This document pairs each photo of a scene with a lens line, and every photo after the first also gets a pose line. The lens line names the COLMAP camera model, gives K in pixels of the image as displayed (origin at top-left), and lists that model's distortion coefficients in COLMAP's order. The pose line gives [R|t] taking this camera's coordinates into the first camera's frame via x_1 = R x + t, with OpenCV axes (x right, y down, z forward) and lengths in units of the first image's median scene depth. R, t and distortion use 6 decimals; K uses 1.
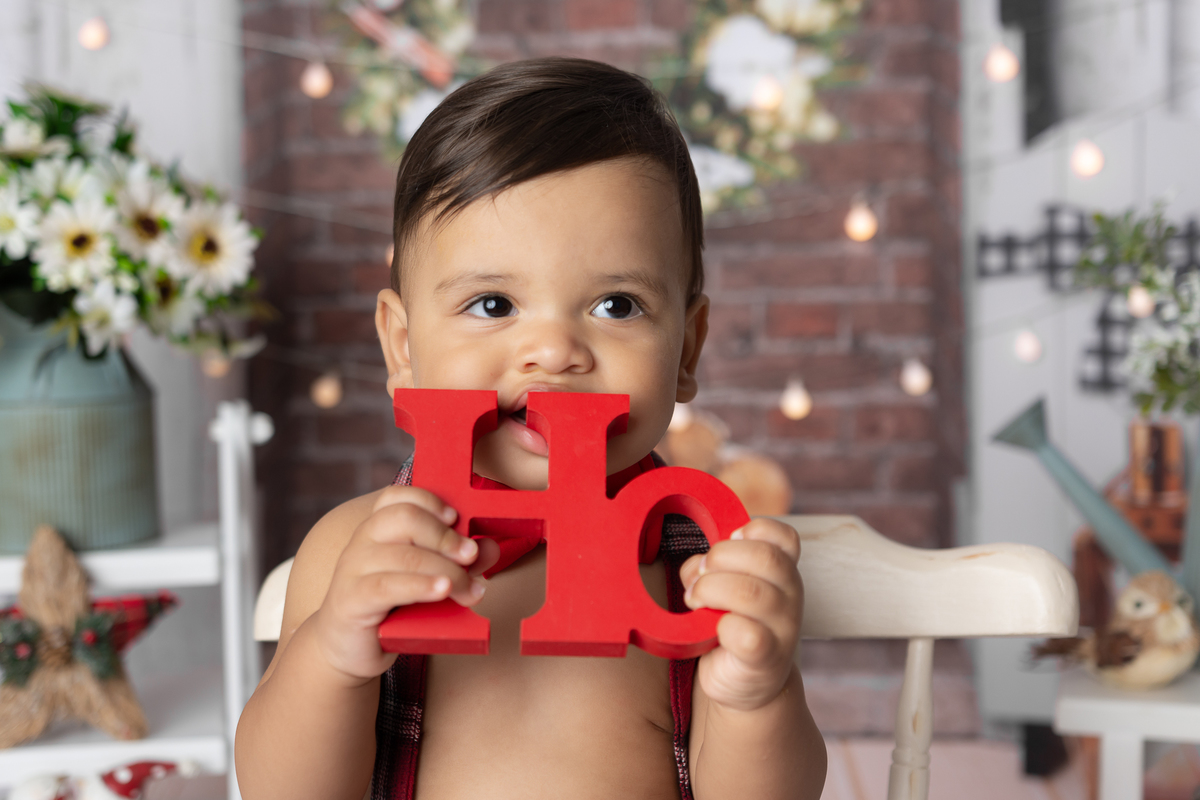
lens RADIAL K [[1779.8, 0, 600.0], [0, 1779.8, 400.0], [0, 0, 1]] dist [-0.002821, 0.061493]
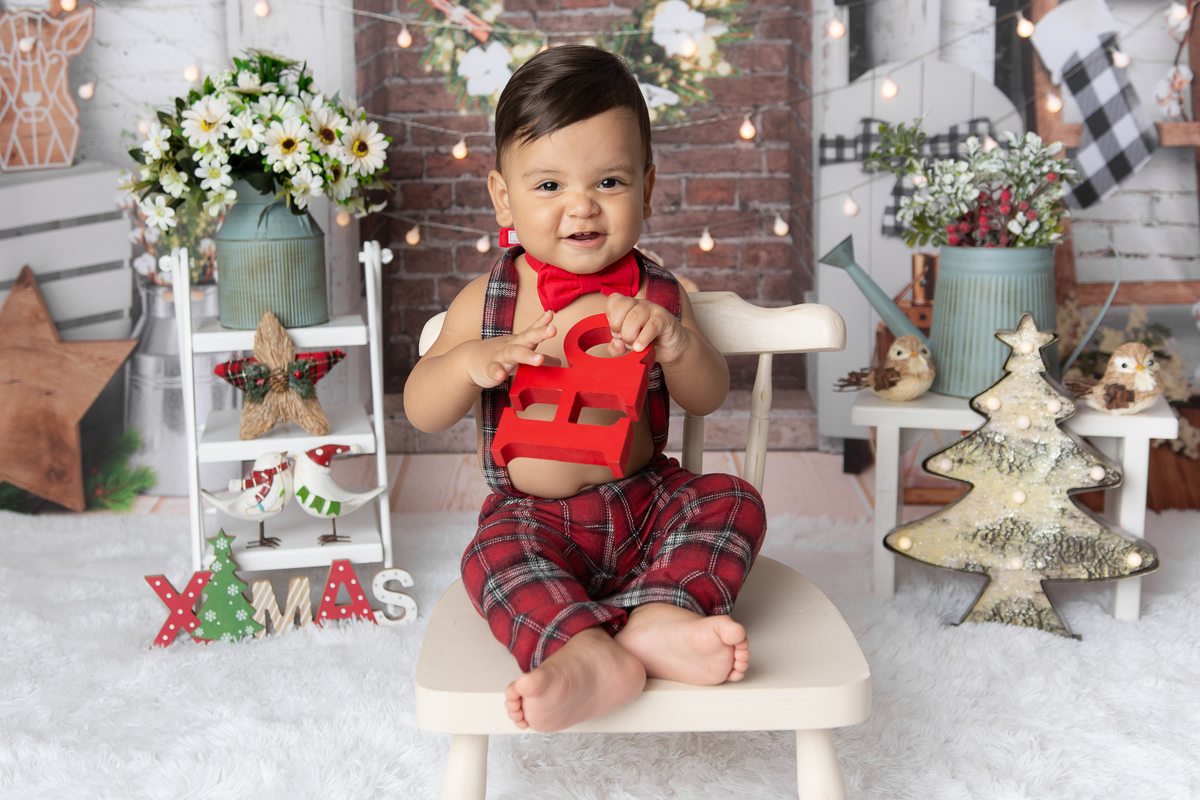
lens RADIAL K [[1453.3, 0, 579.2], [0, 1453.3, 380.2], [0, 0, 1]] dist [0.004546, 0.016248]
pose [[0.999862, -0.004077, 0.016127, -0.031215], [0.002788, 0.996857, 0.079169, 0.024748], [-0.016399, -0.079113, 0.996731, -0.374587]]
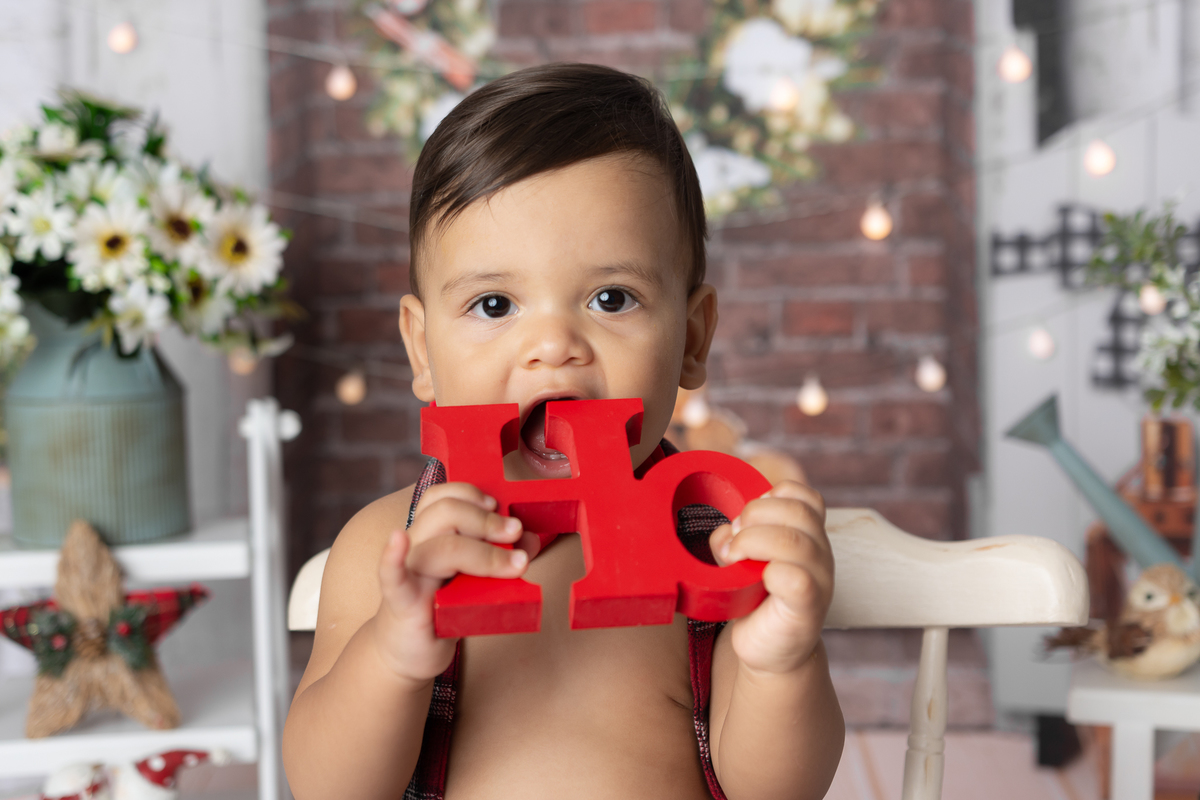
lens RADIAL K [[1779.8, 0, 600.0], [0, 1779.8, 400.0], [0, 0, 1]] dist [-0.002821, 0.061493]
pose [[0.999964, -0.001313, -0.008423, -0.003174], [0.001322, 0.999999, 0.000979, 0.000739], [0.008422, -0.000990, 0.999964, -0.020319]]
